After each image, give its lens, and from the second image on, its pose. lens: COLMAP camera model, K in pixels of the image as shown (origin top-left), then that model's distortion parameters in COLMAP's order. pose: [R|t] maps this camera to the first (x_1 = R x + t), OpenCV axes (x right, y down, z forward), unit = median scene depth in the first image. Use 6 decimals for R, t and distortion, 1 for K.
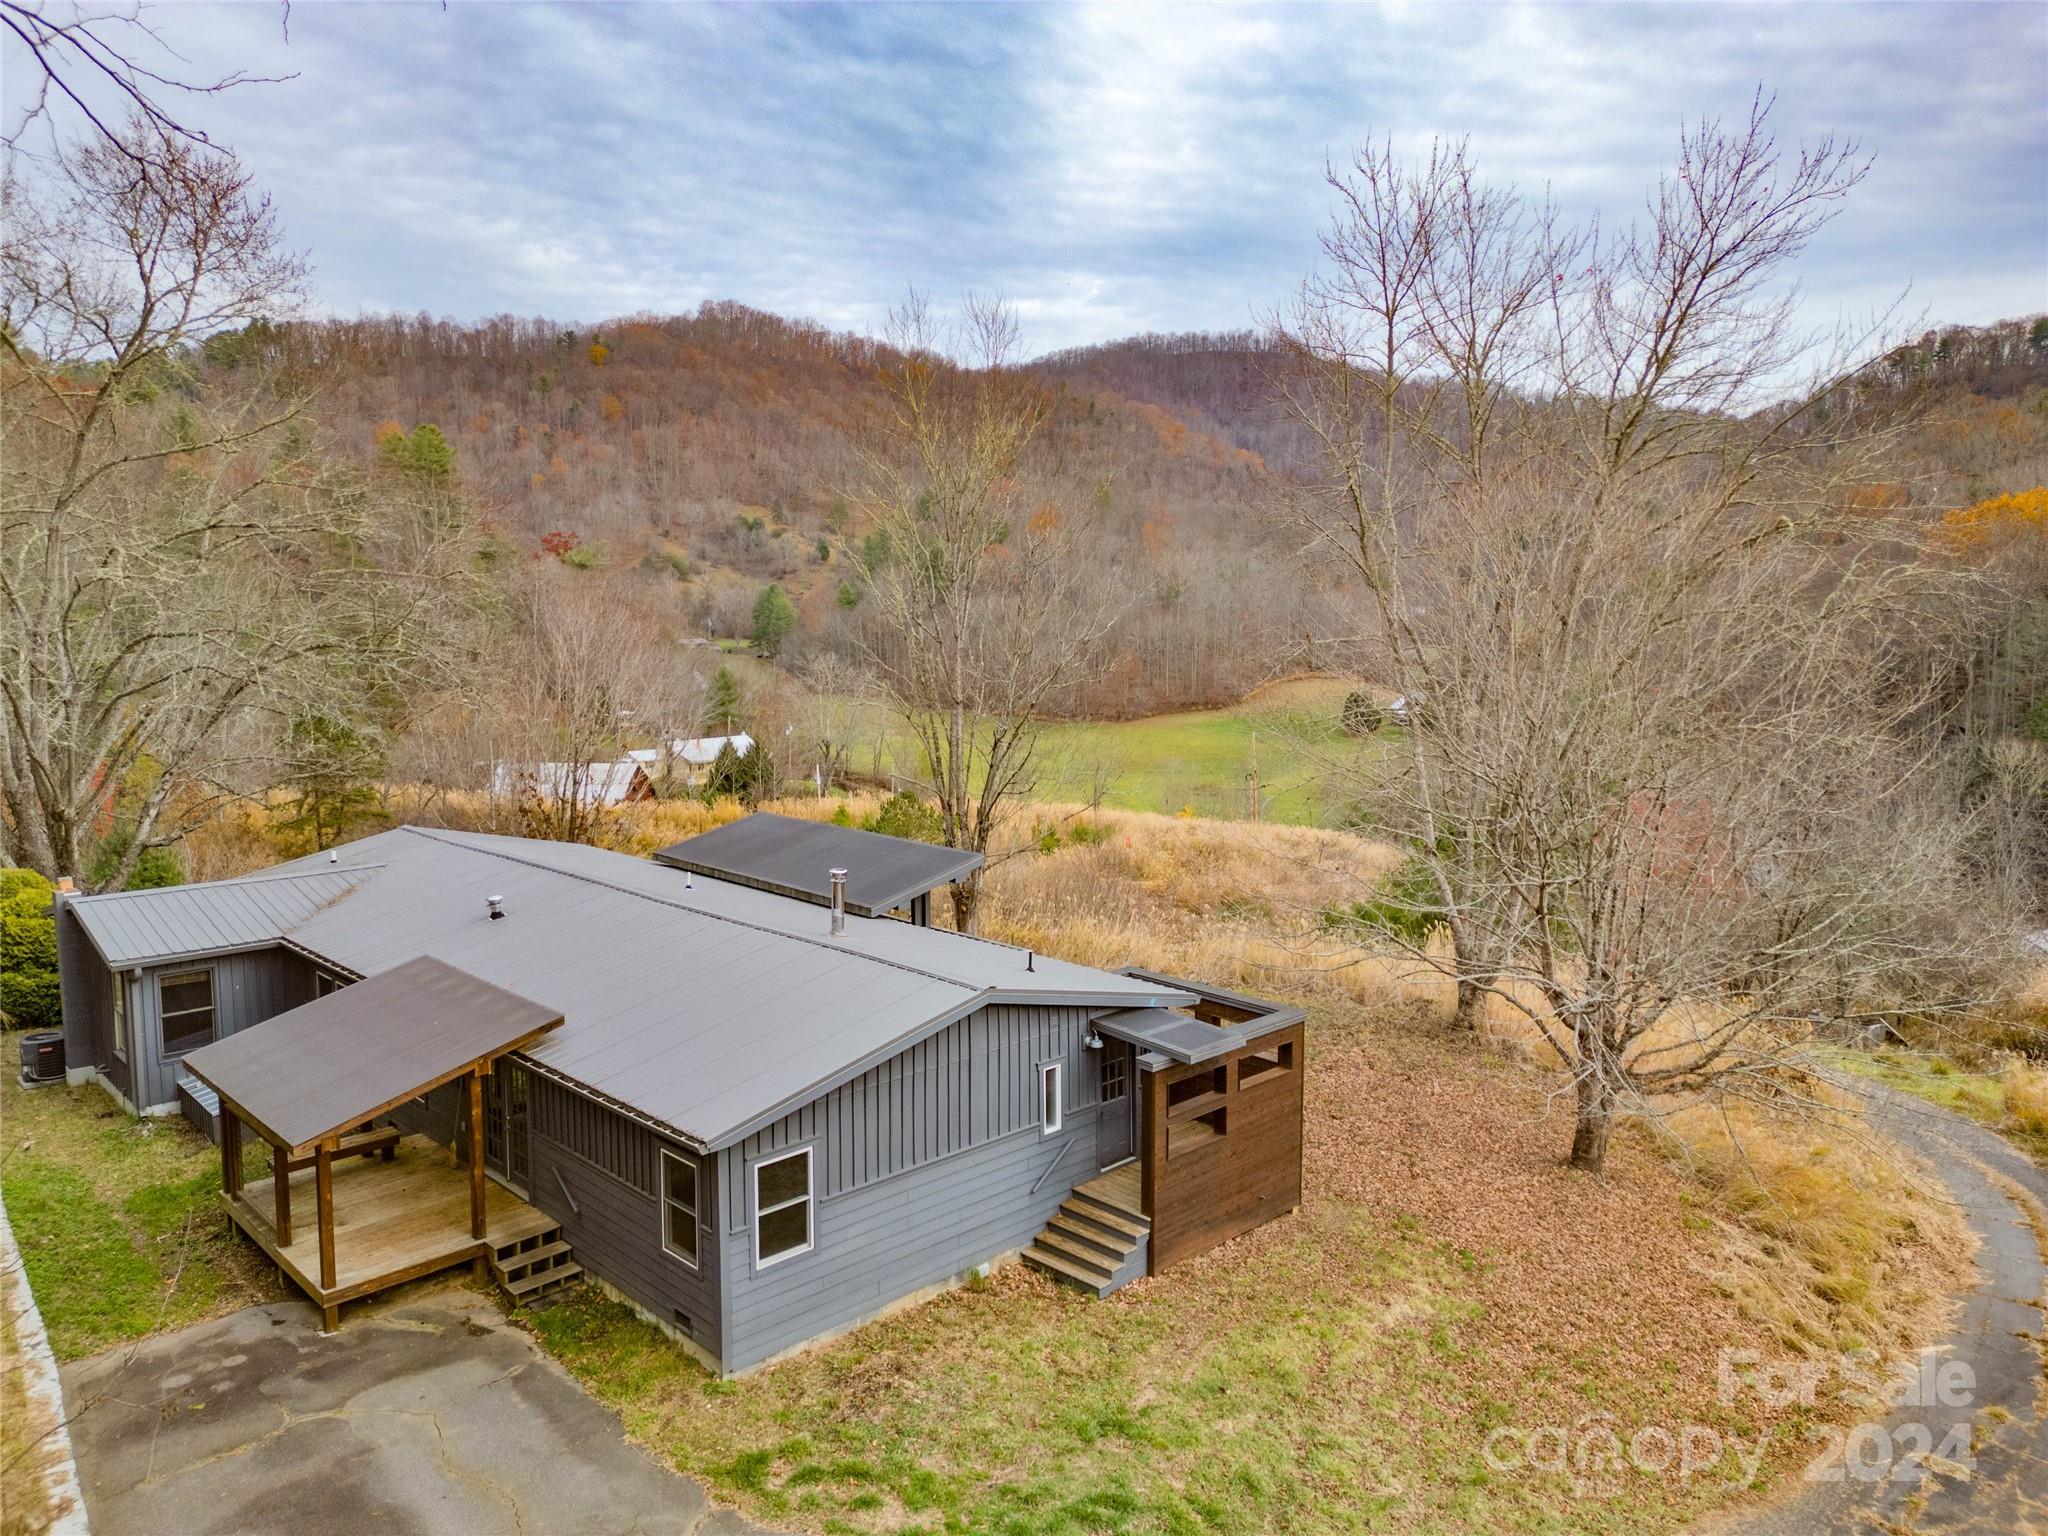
lens RADIAL K [[1411.8, 0, 1024.0], [0, 1411.8, 768.0], [0, 0, 1]] dist [0.044594, 0.001221]
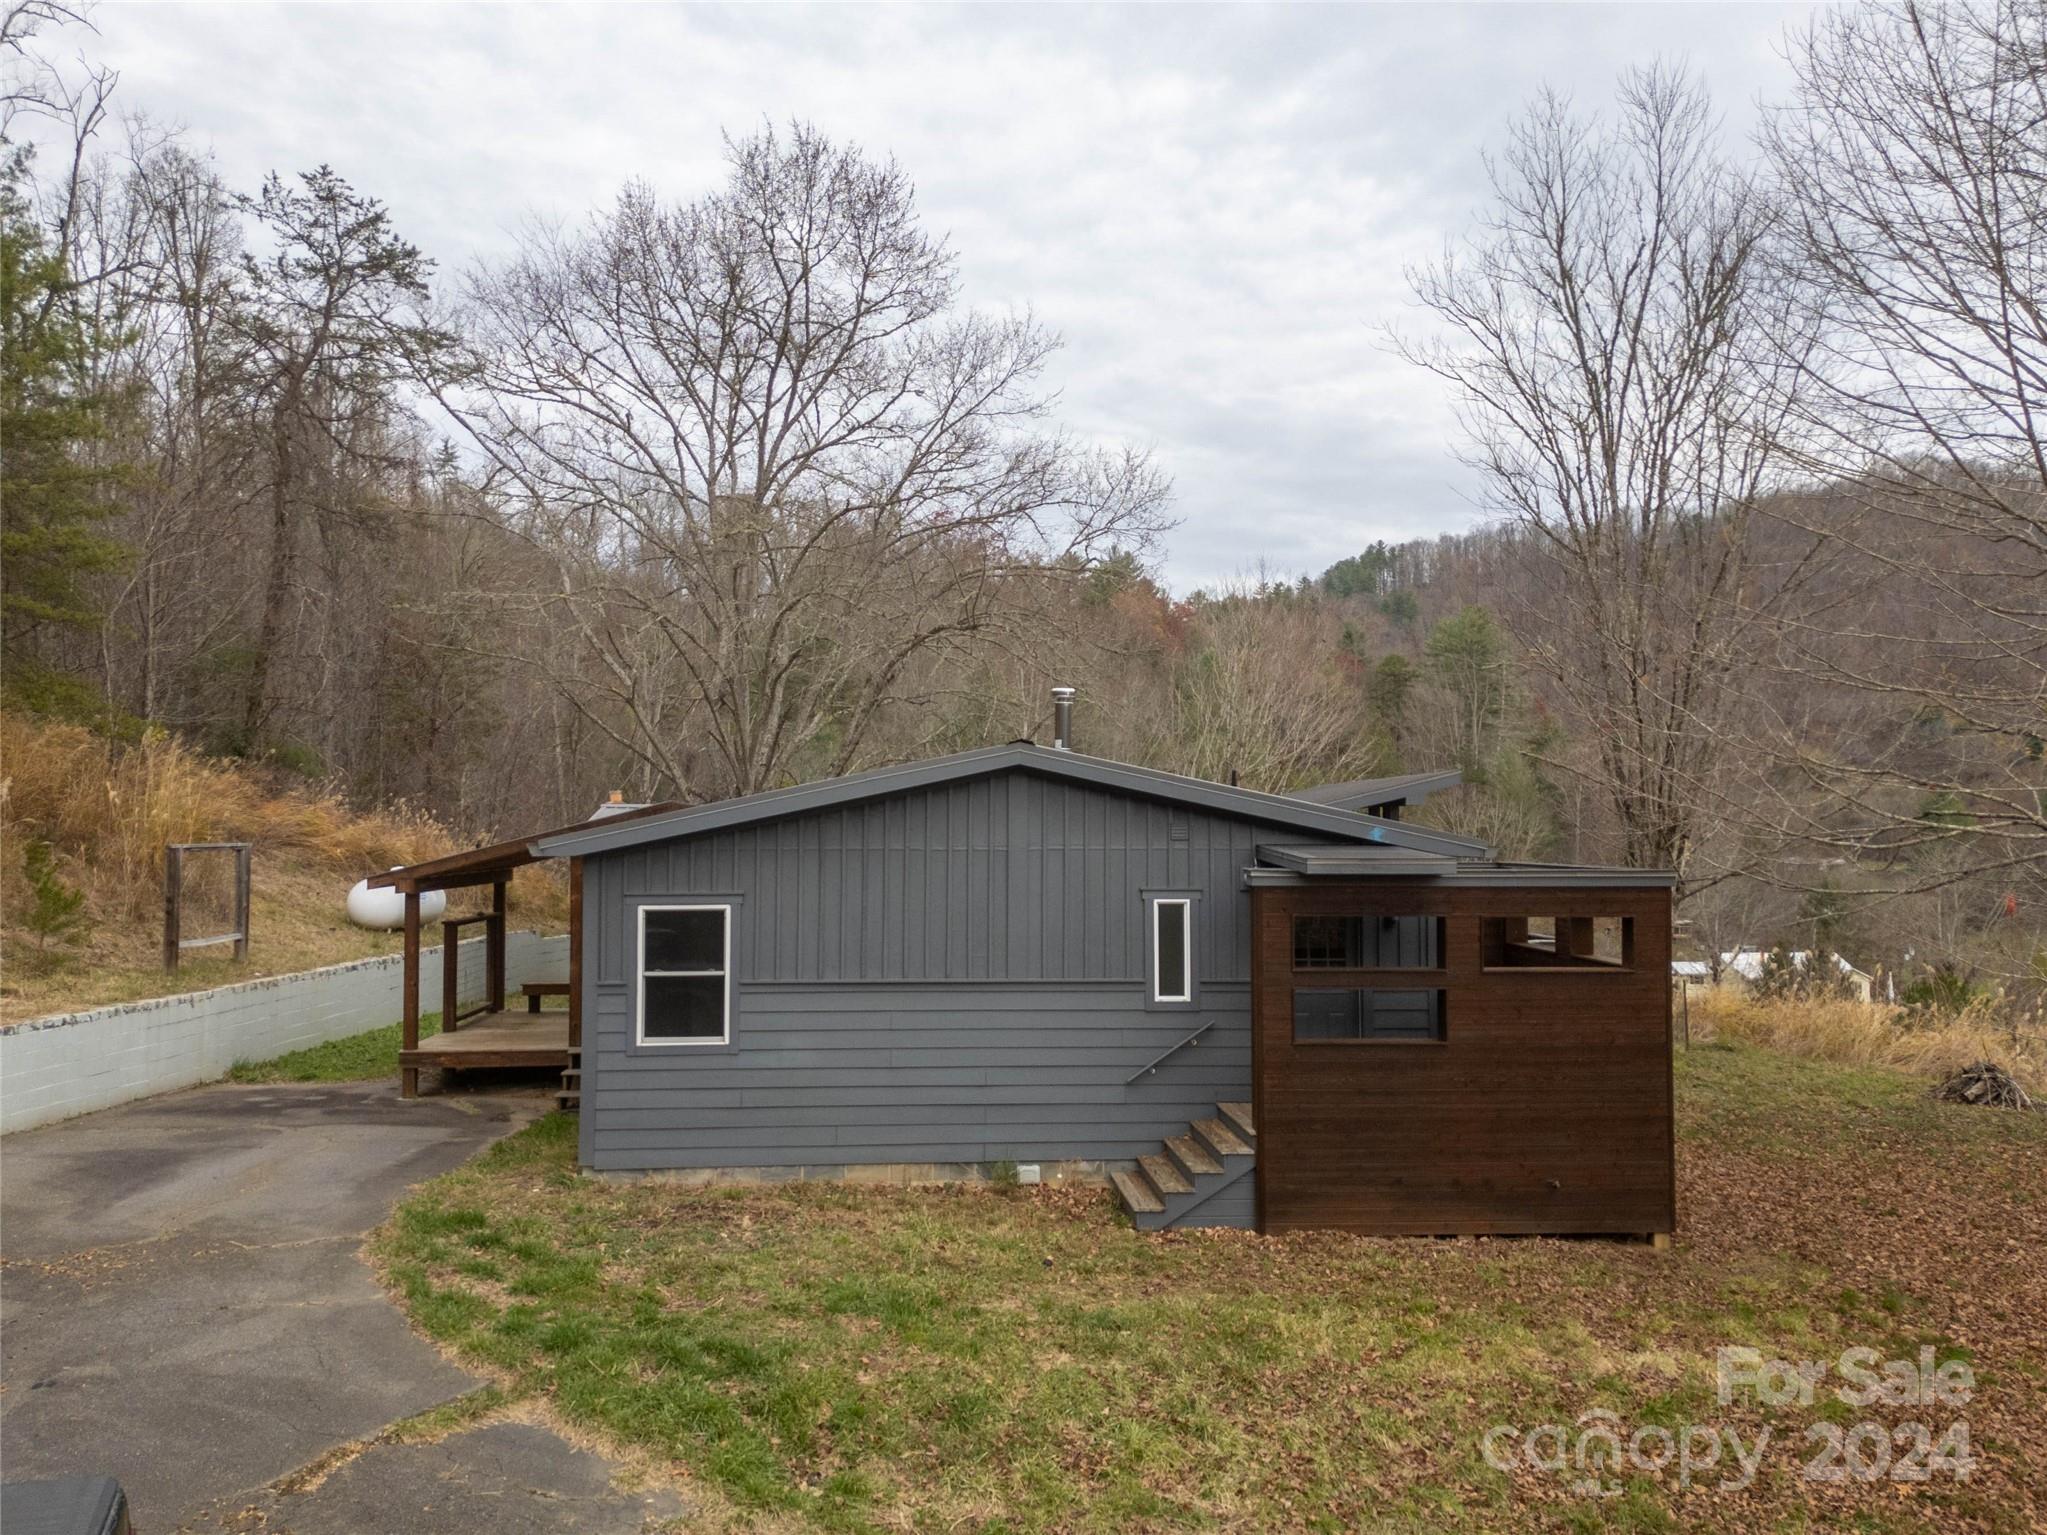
lens RADIAL K [[1634.6, 0, 1023.5], [0, 1634.6, 767.5], [0, 0, 1]] dist [0.048853, -0.003811]
pose [[0.765715, -0.028115, -0.642566, 0.487574], [-0.071841, 0.989054, -0.128885, 0.269809], [0.639156, 0.144852, 0.755313, 0.394383]]
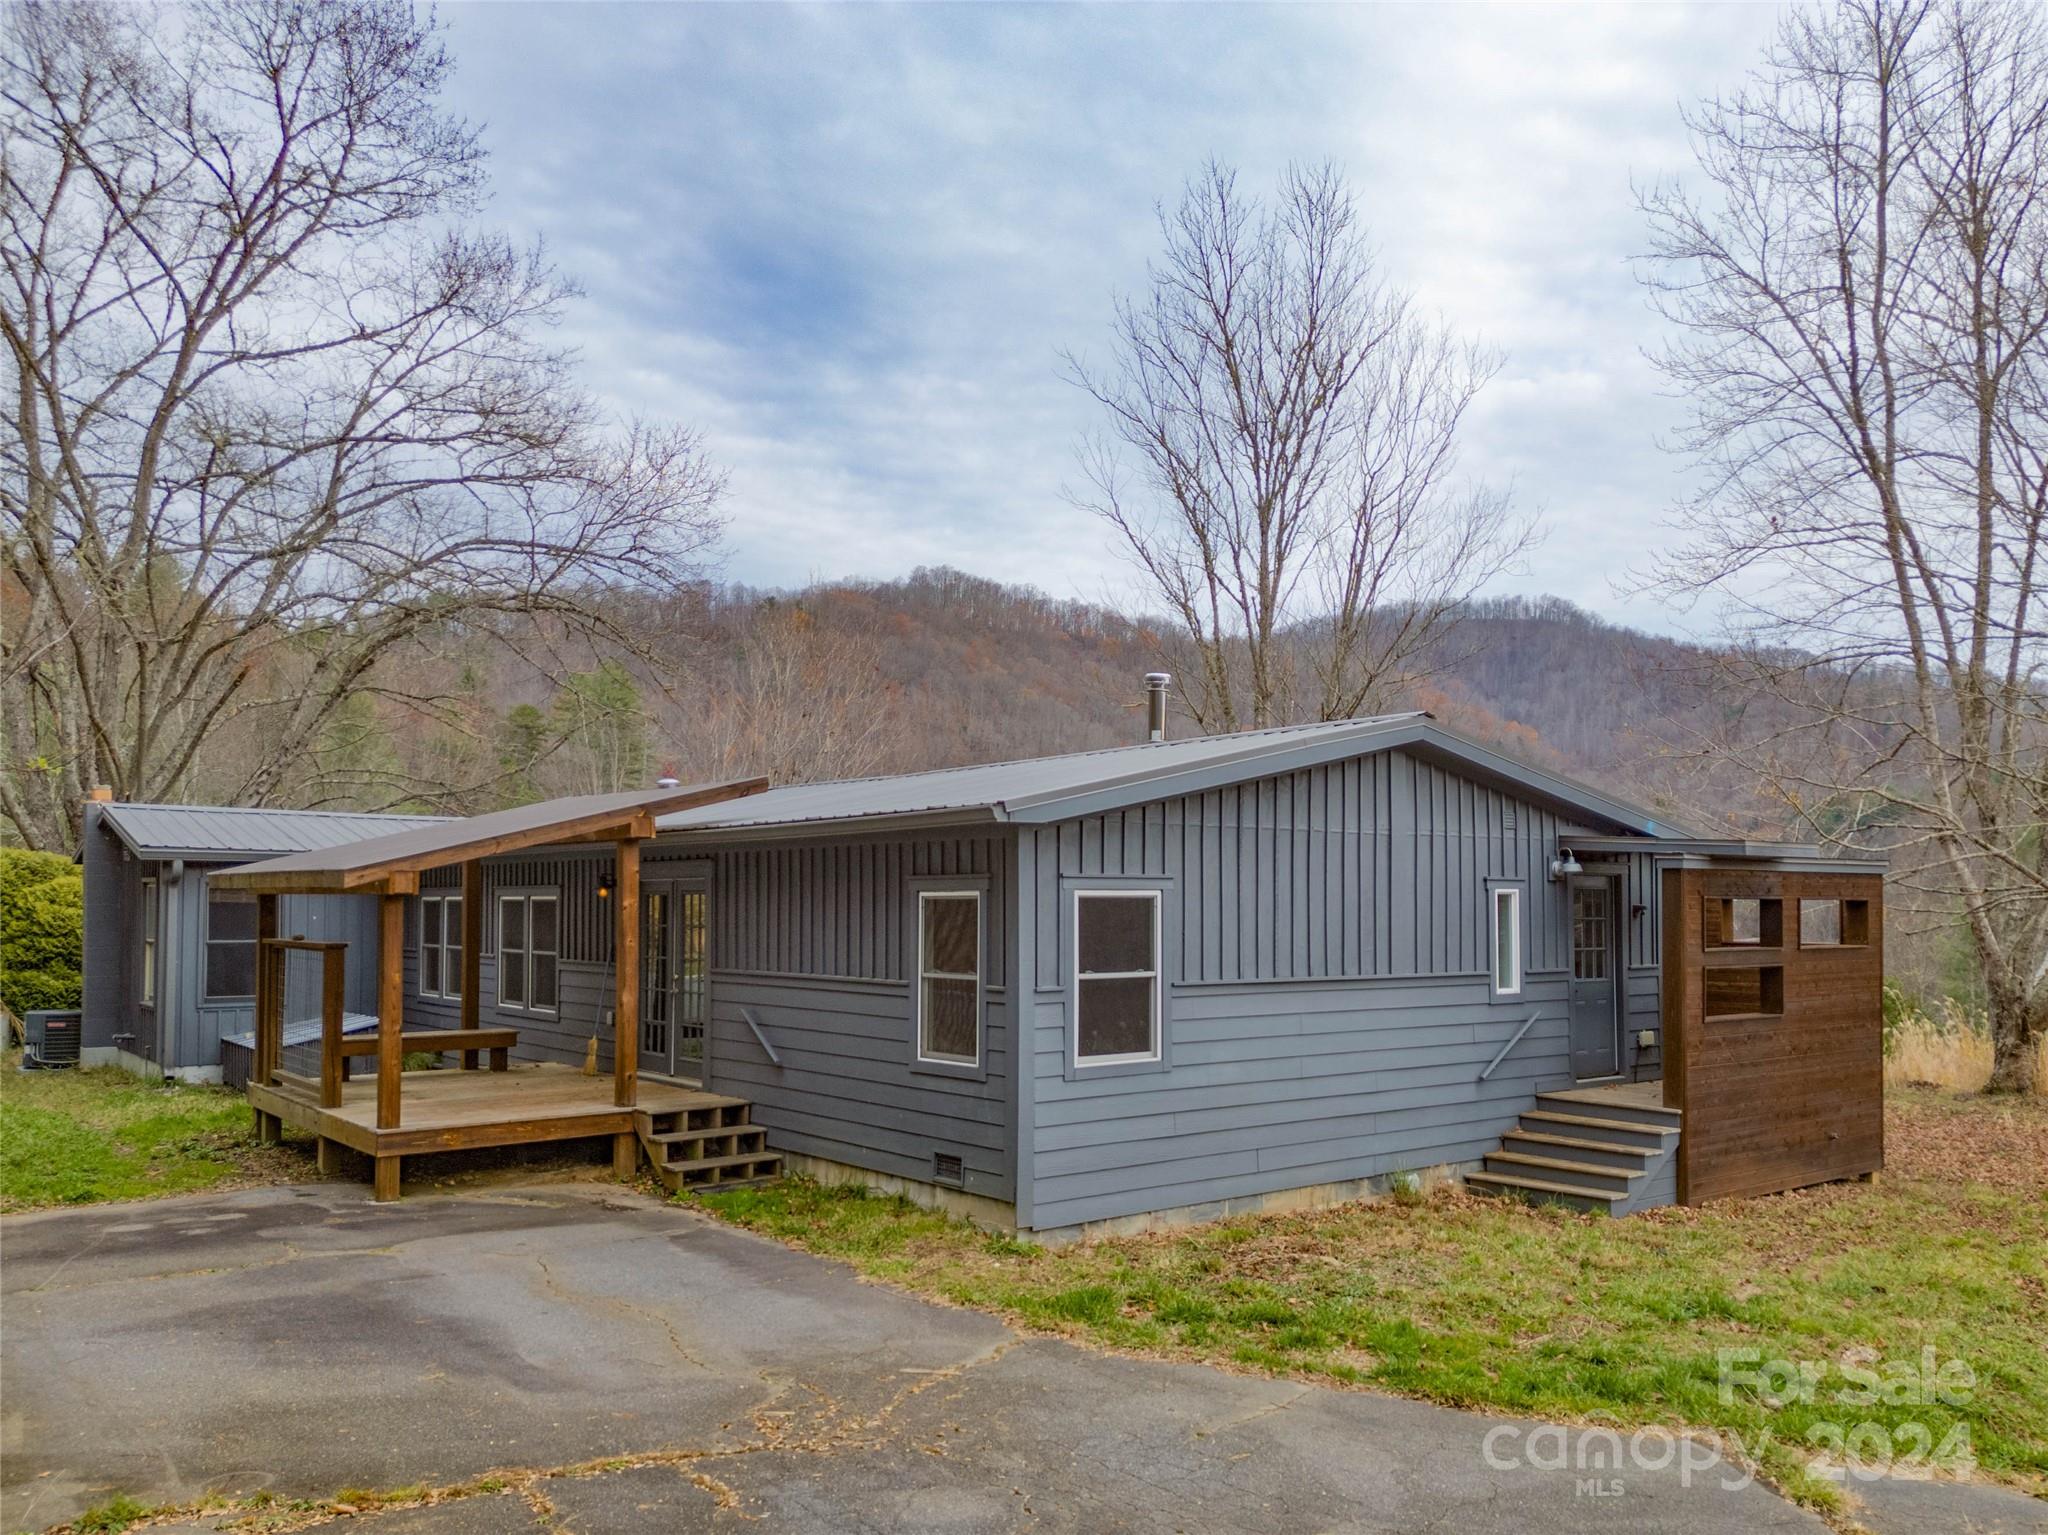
lens RADIAL K [[1618.9, 0, 1171.1], [0, 1618.9, 859.1], [0, 0, 1]] dist [0.051144, -0.013020]
pose [[0.998322, -0.000925, -0.057898, -0.095113], [-0.007198, 0.990136, -0.139927, 0.320992], [0.057456, 0.140109, 0.988468, 0.277469]]
